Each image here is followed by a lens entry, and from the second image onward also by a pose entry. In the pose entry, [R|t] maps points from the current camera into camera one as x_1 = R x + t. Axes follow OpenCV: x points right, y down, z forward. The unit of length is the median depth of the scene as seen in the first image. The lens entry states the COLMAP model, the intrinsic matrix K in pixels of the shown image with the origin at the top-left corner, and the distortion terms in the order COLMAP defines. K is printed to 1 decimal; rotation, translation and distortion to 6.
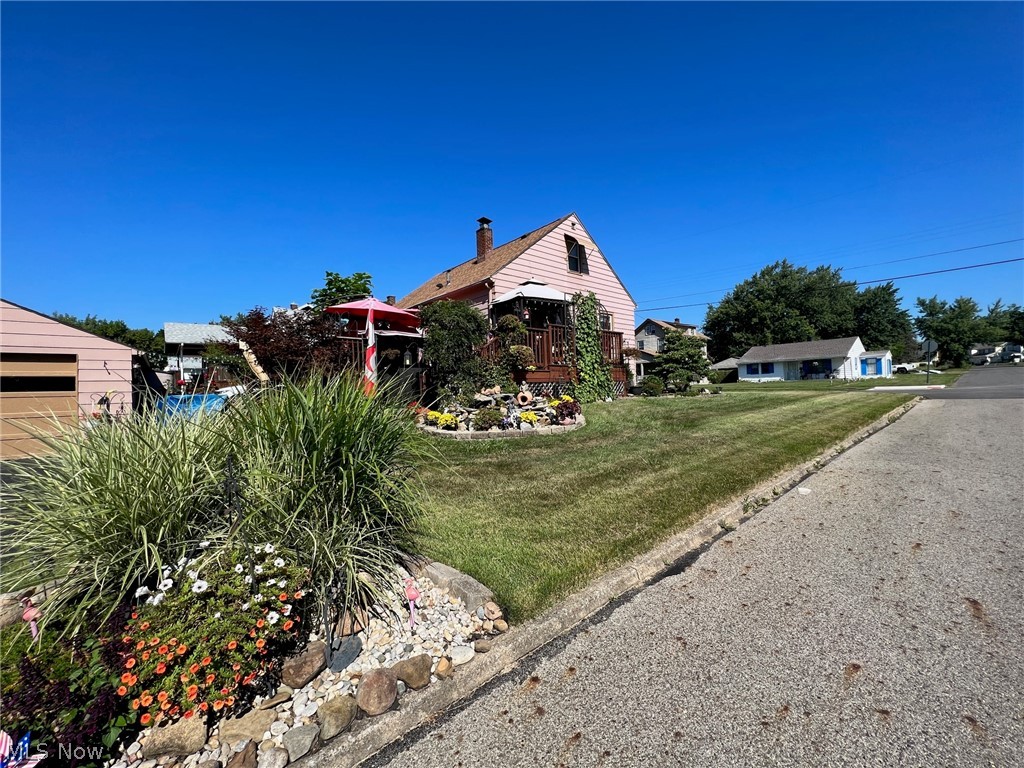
lens RADIAL K [[402.2, 0, 512.0], [0, 402.2, 384.0], [0, 0, 1]] dist [0.000980, 0.000138]
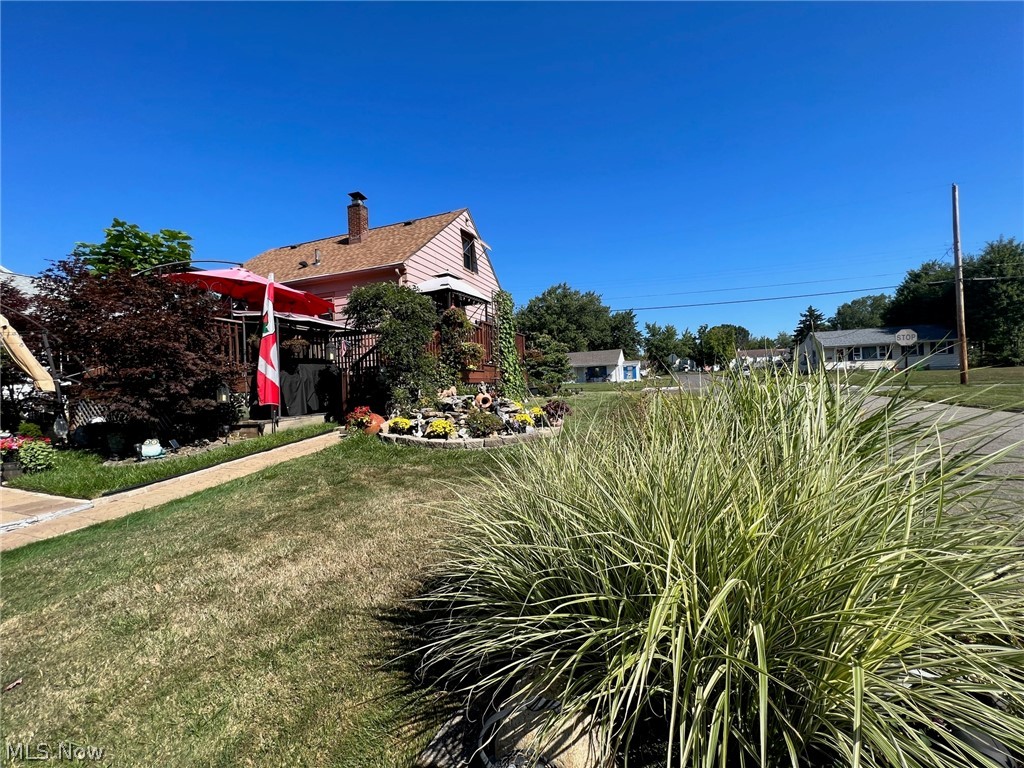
lens RADIAL K [[402.2, 0, 512.0], [0, 402.2, 384.0], [0, 0, 1]] dist [0.000980, 0.000138]
pose [[0.884590, 0.003312, 0.466357, -0.178043], [-0.001254, 0.999988, -0.004723, 0.001624], [-0.466368, 0.003593, 0.884584, 0.082406]]
